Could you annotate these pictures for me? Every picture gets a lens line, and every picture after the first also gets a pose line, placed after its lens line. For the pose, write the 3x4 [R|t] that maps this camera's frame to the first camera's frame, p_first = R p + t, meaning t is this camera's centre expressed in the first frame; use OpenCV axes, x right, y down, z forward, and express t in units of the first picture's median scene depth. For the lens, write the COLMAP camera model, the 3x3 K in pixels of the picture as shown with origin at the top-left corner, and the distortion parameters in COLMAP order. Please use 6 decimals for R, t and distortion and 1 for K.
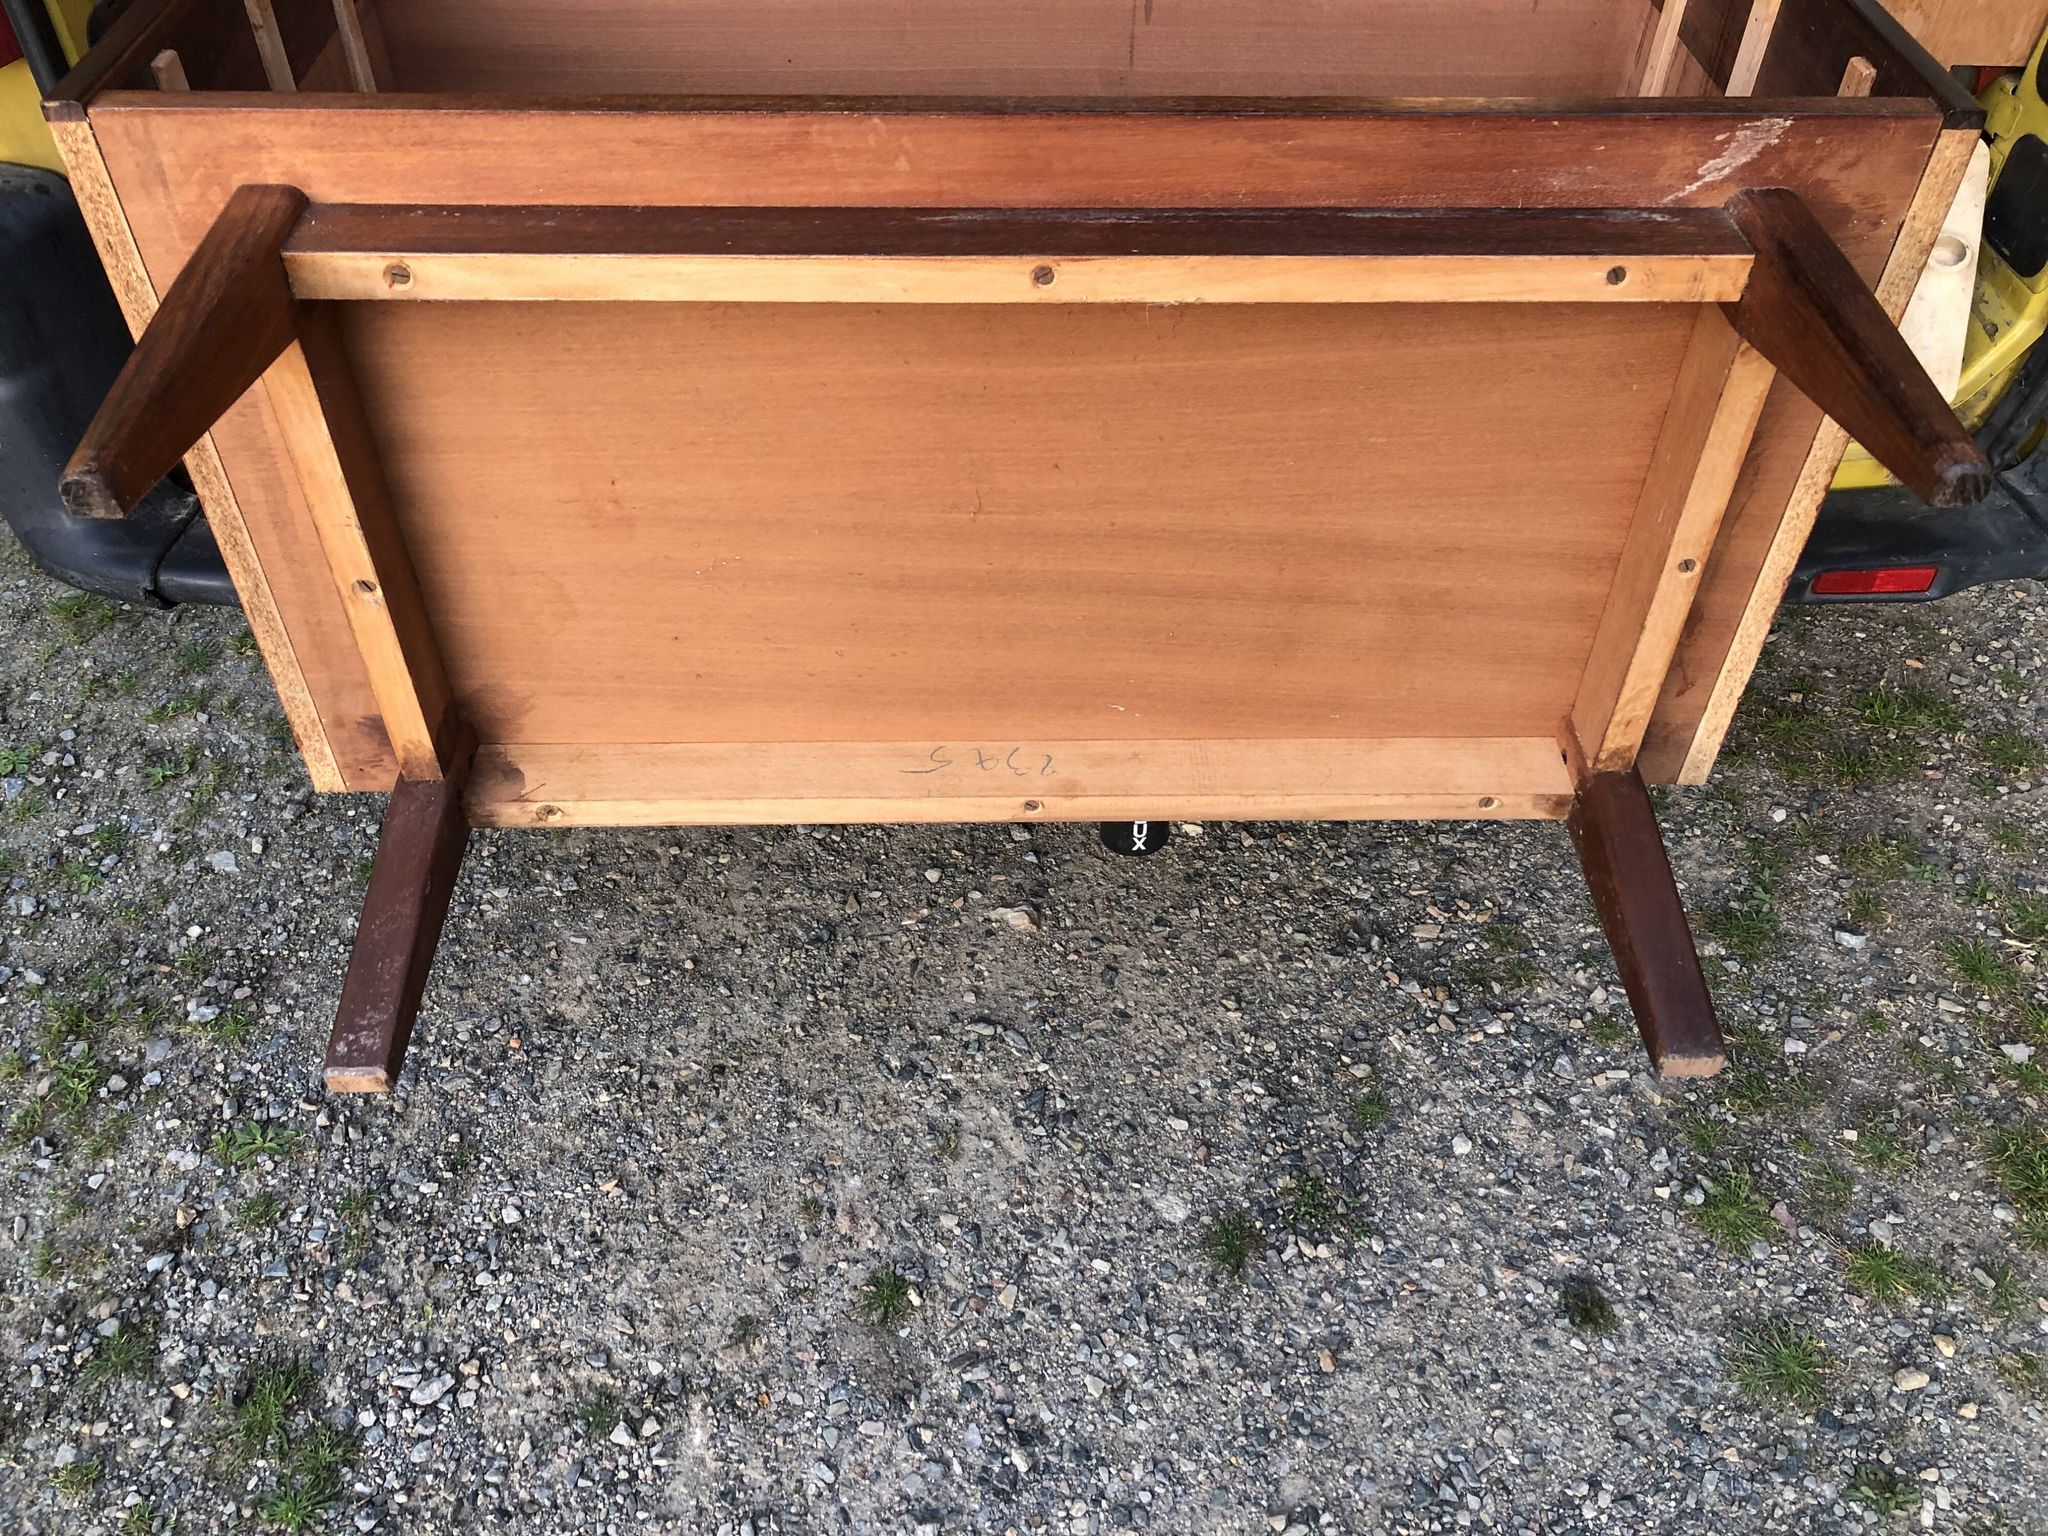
lens RADIAL K [[1688.2, 0, 1027.6], [0, 1688.2, 763.4], [0, 0, 1]] dist [0.003230, 0.008008]
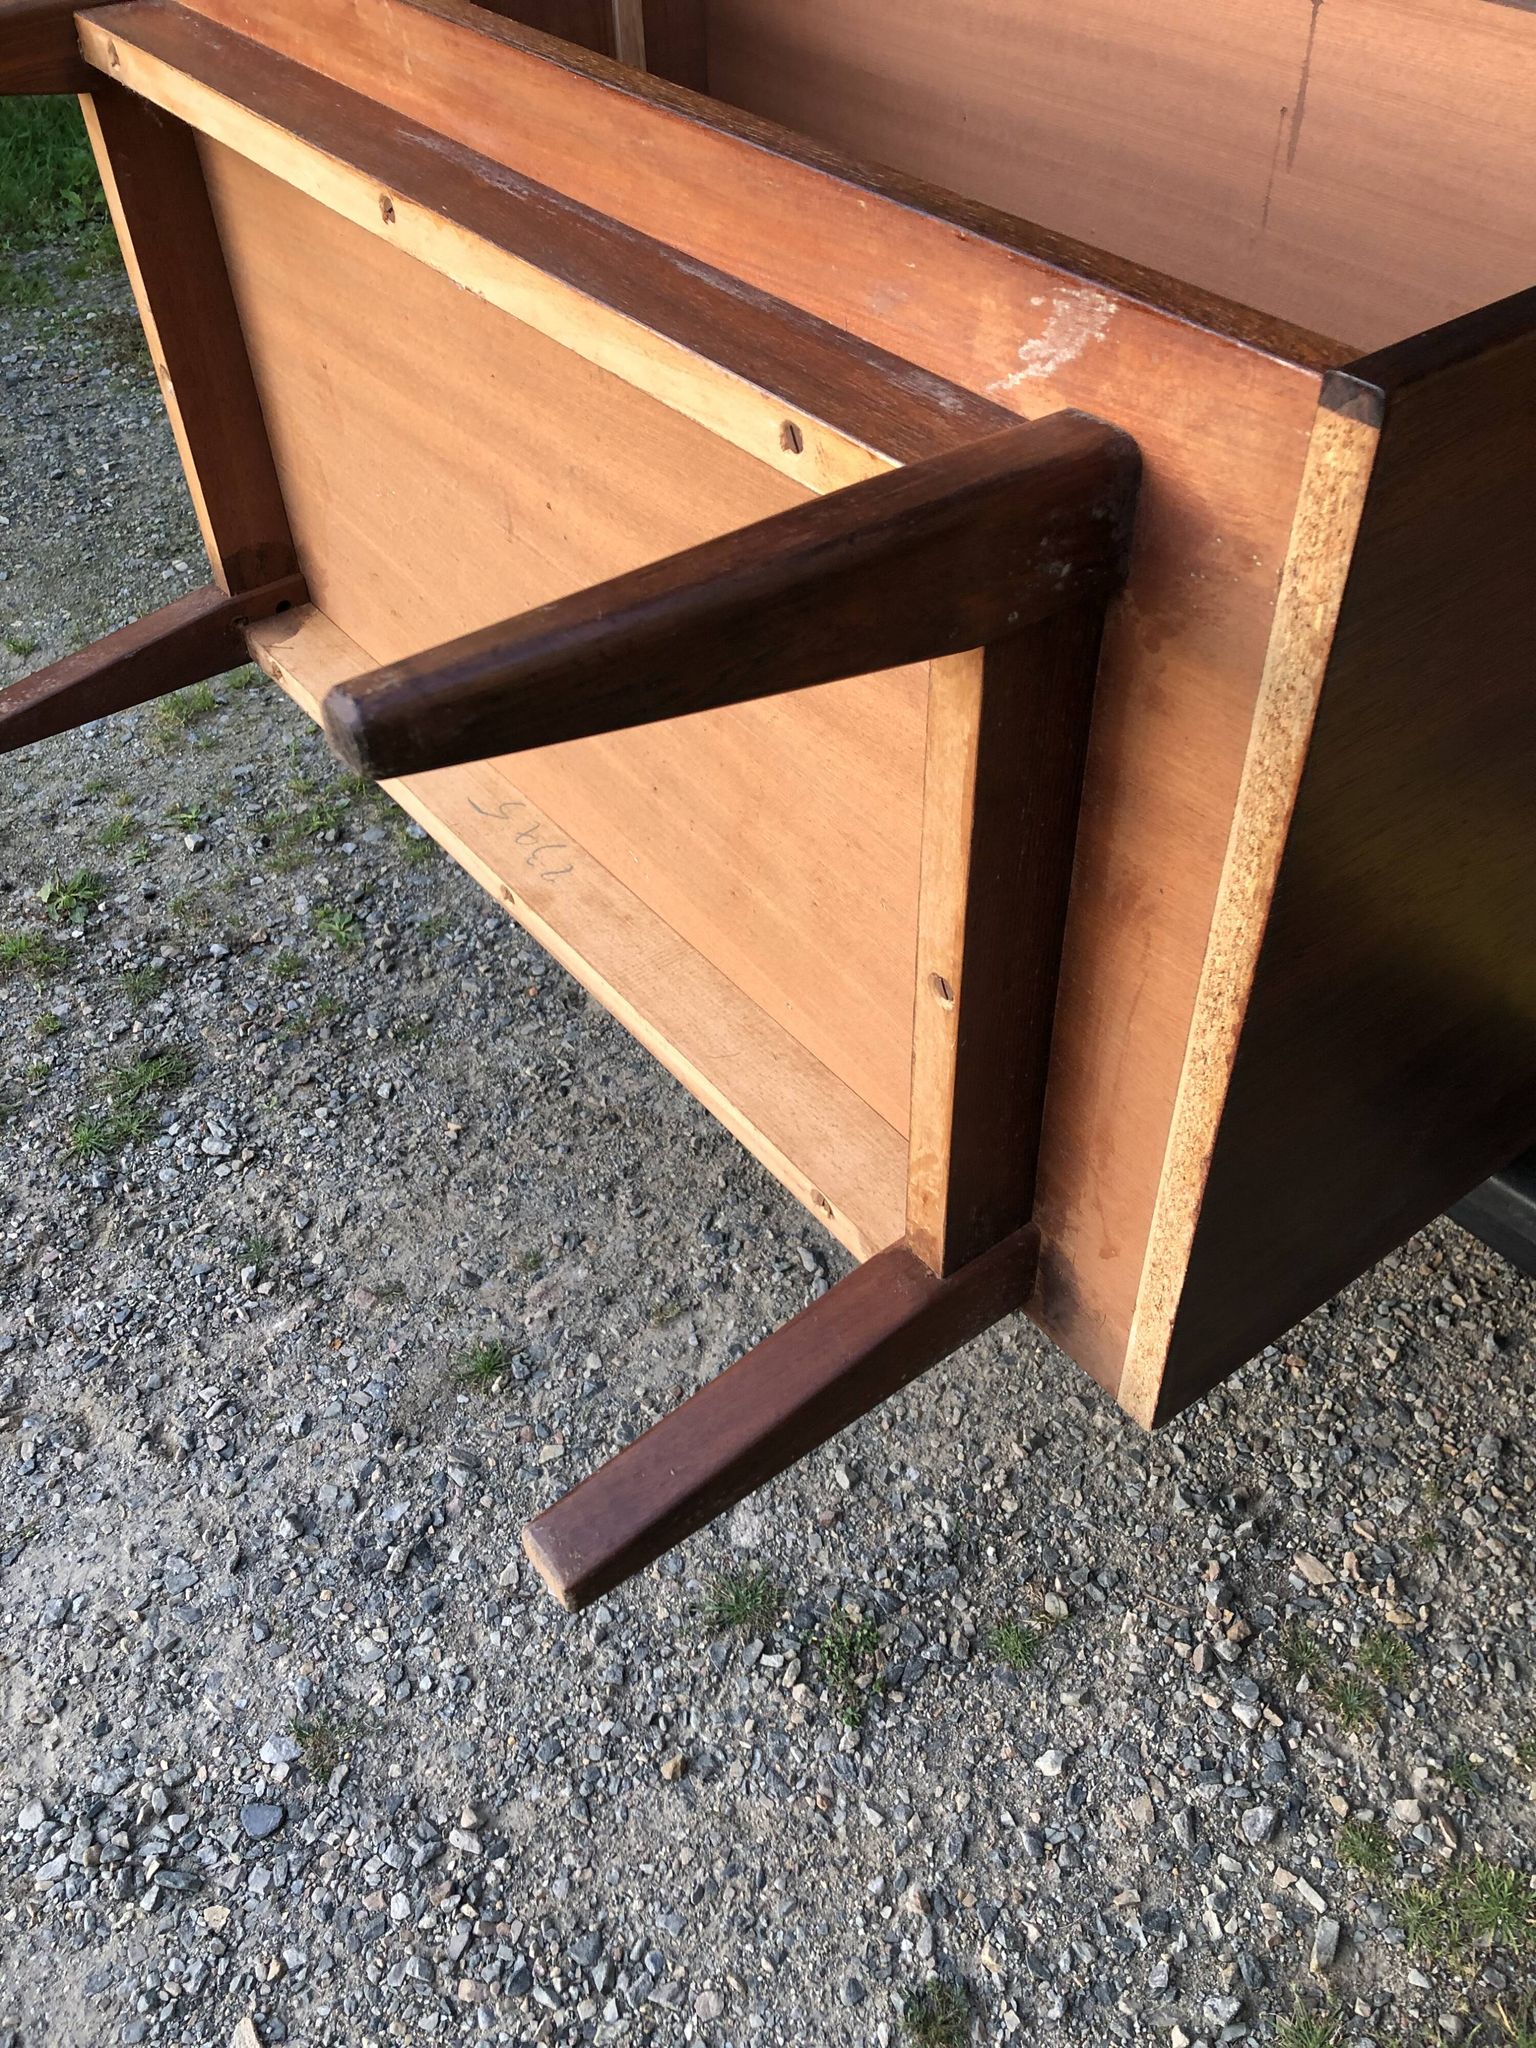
lens RADIAL K [[1688.2, 0, 788.4], [0, 1688.2, 1021.6], [0, 0, 1]] dist [0.003230, 0.008008]
pose [[0.585521, 0.542785, -0.602121, 0.492246], [-0.549350, 0.811876, 0.197665, -0.131960], [0.596137, 0.215038, 0.773549, 0.304385]]
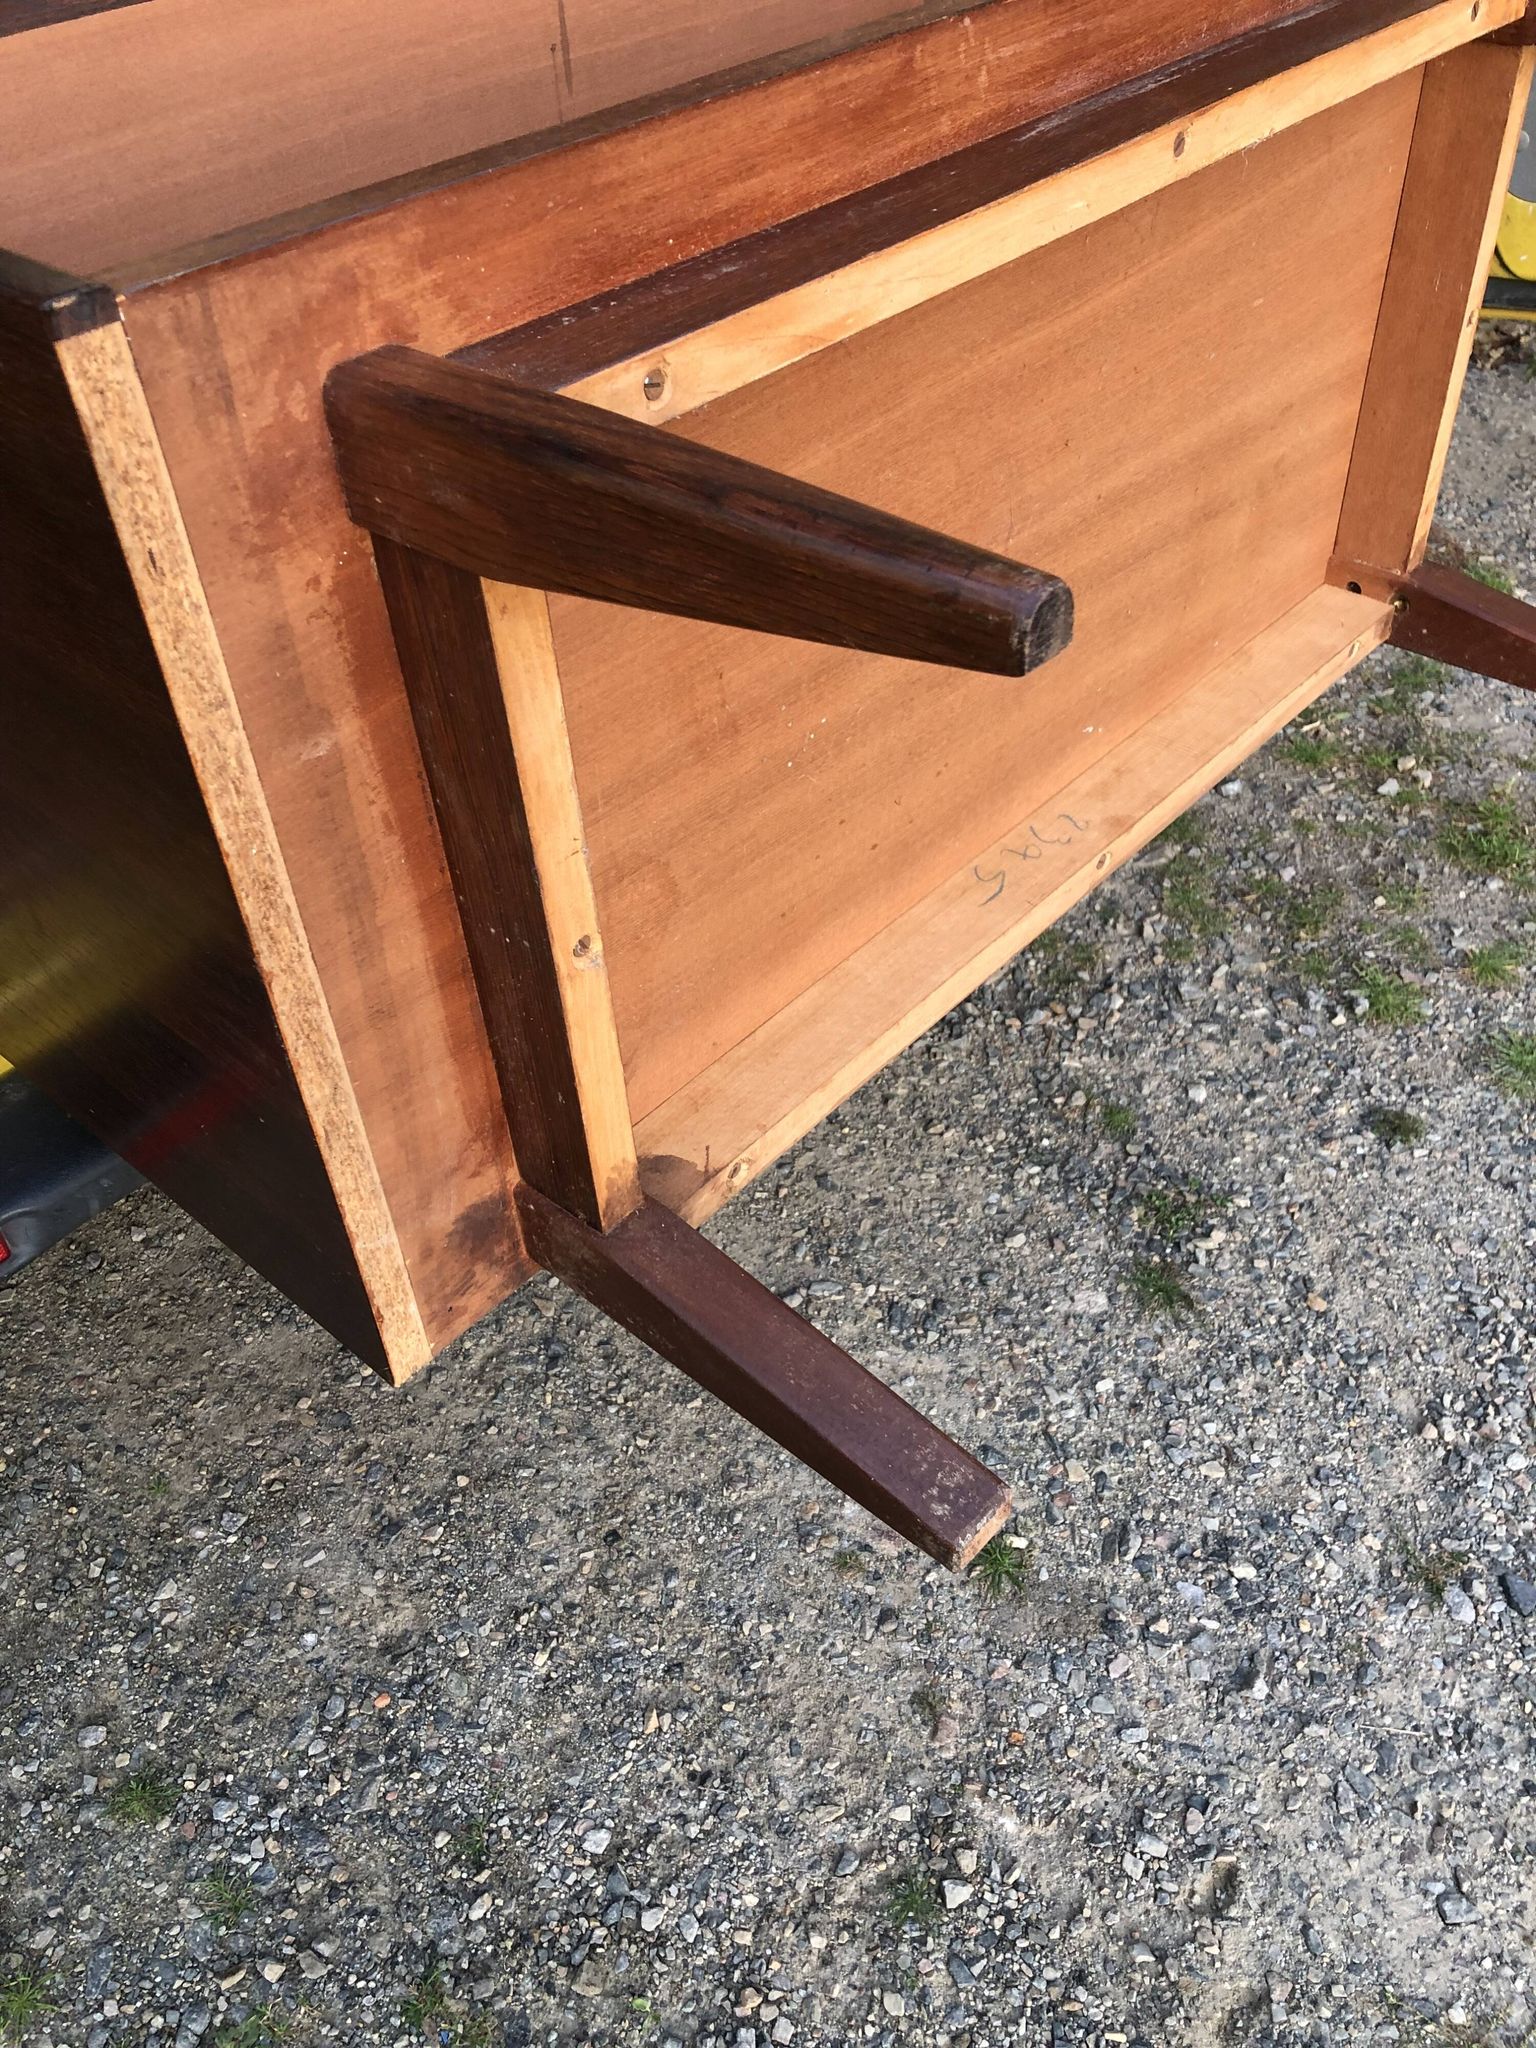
lens RADIAL K [[1688.2, 0, 791.4], [0, 1688.2, 1030.3], [0, 0, 1]] dist [0.003230, 0.008008]
pose [[0.673760, -0.526202, 0.518804, -0.455131], [0.551457, 0.825383, 0.120987, -0.072563], [-0.491876, 0.204582, 0.846288, 0.257927]]
